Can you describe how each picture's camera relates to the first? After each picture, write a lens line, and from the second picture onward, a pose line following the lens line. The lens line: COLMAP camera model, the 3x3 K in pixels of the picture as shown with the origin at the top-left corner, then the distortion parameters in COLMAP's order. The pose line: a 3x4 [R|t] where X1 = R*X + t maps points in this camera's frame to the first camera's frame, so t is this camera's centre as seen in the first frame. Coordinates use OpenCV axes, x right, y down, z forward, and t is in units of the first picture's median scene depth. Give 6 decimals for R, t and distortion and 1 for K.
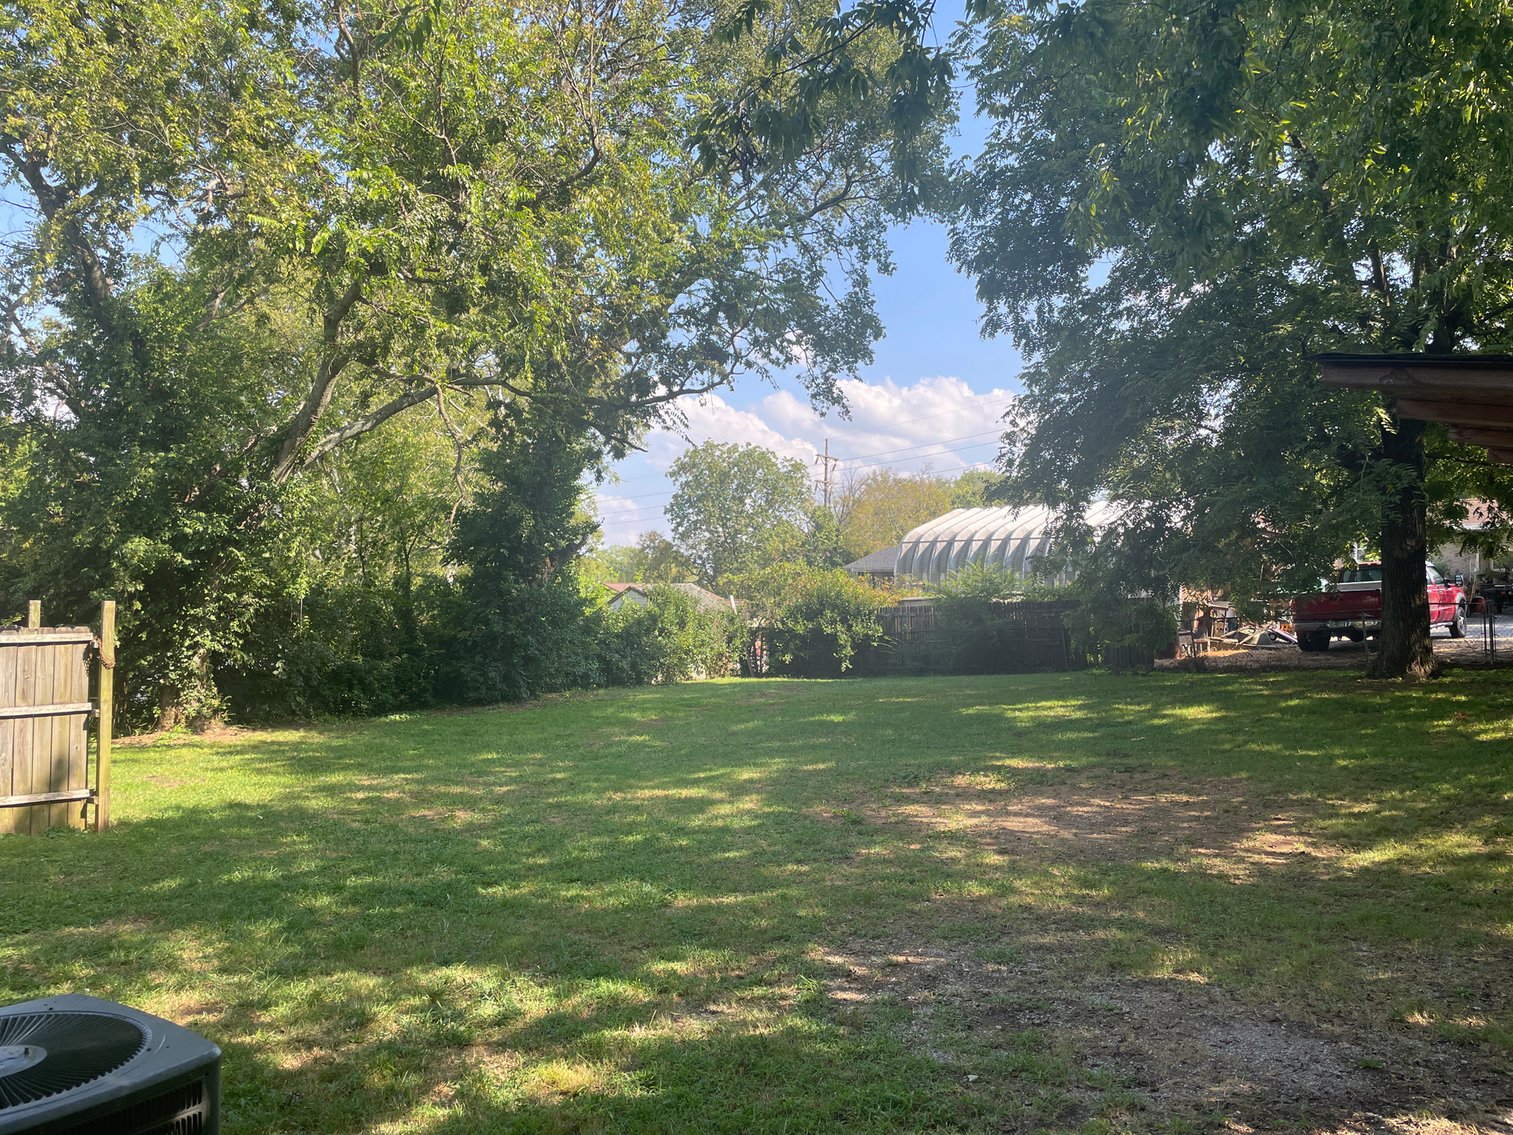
lens RADIAL K [[1136.9, 0, 756.5], [0, 1136.9, 567.5], [0, 0, 1]] dist [0.052262, 0.000685]
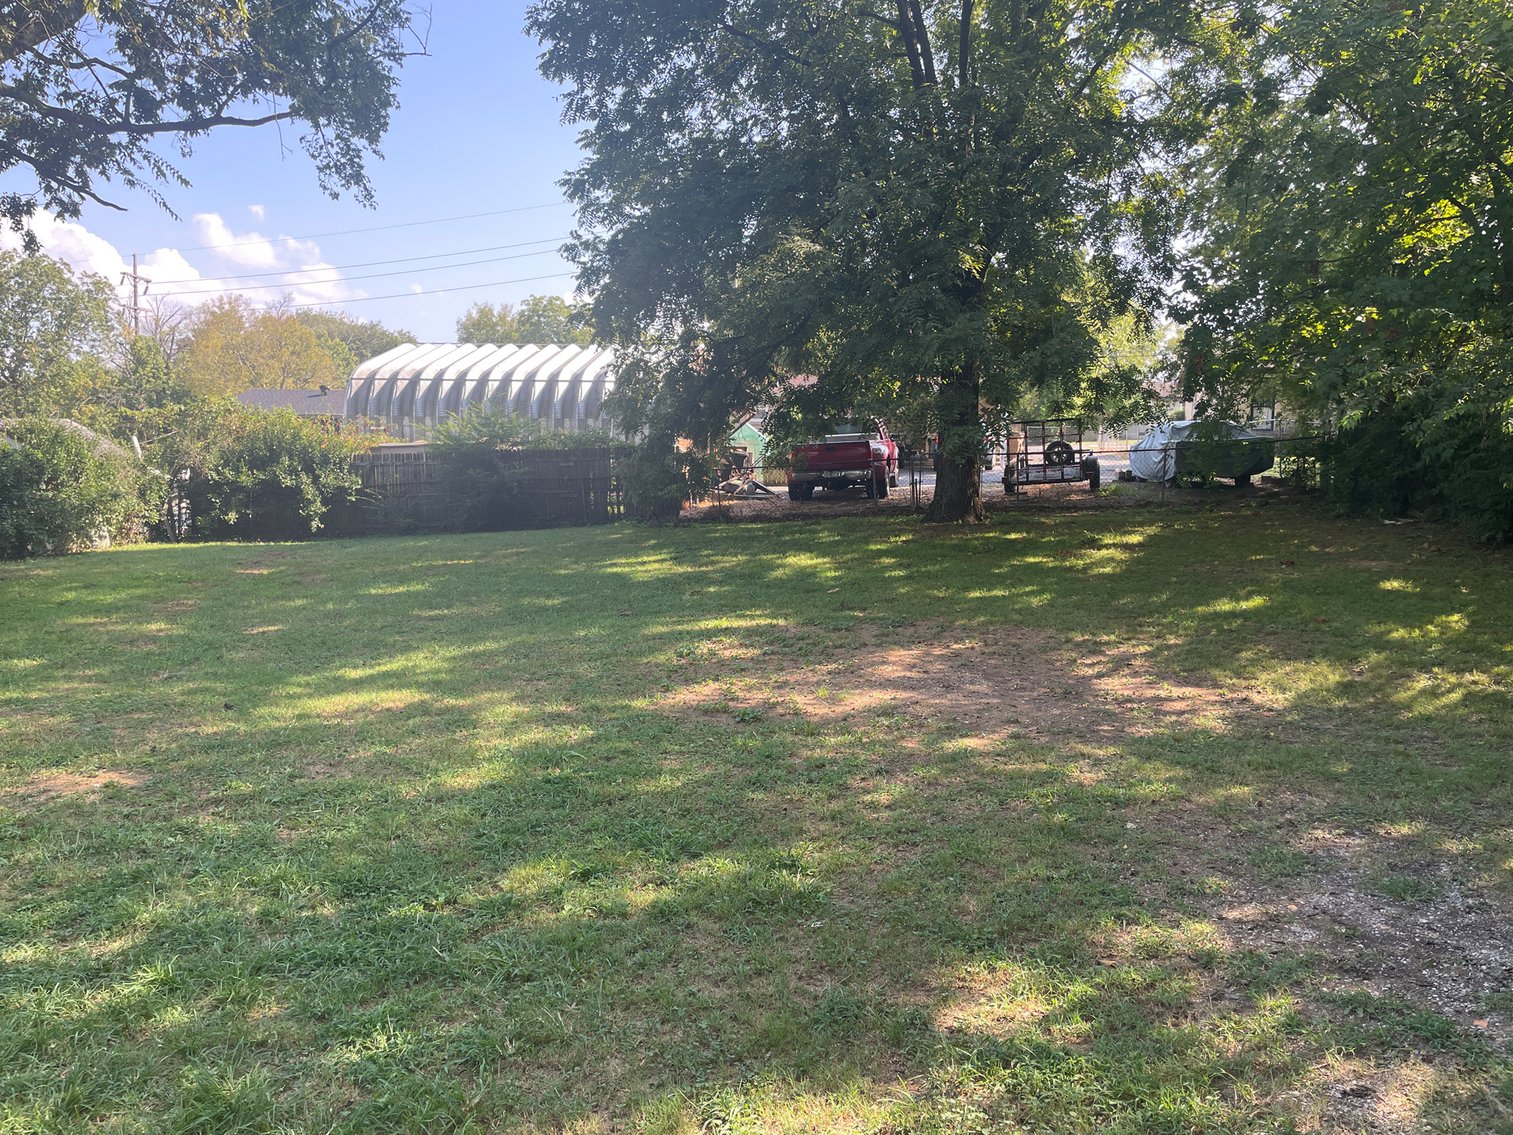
lens RADIAL K [[1150.9, 0, 756.7], [0, 1150.9, 612.2], [0, 0, 1]] dist [0.005643, 0.003496]
pose [[0.843087, -0.060709, 0.534340, -0.099609], [-0.026631, 0.987675, 0.154234, 0.011079], [-0.537118, -0.144263, 0.831079, 0.120294]]
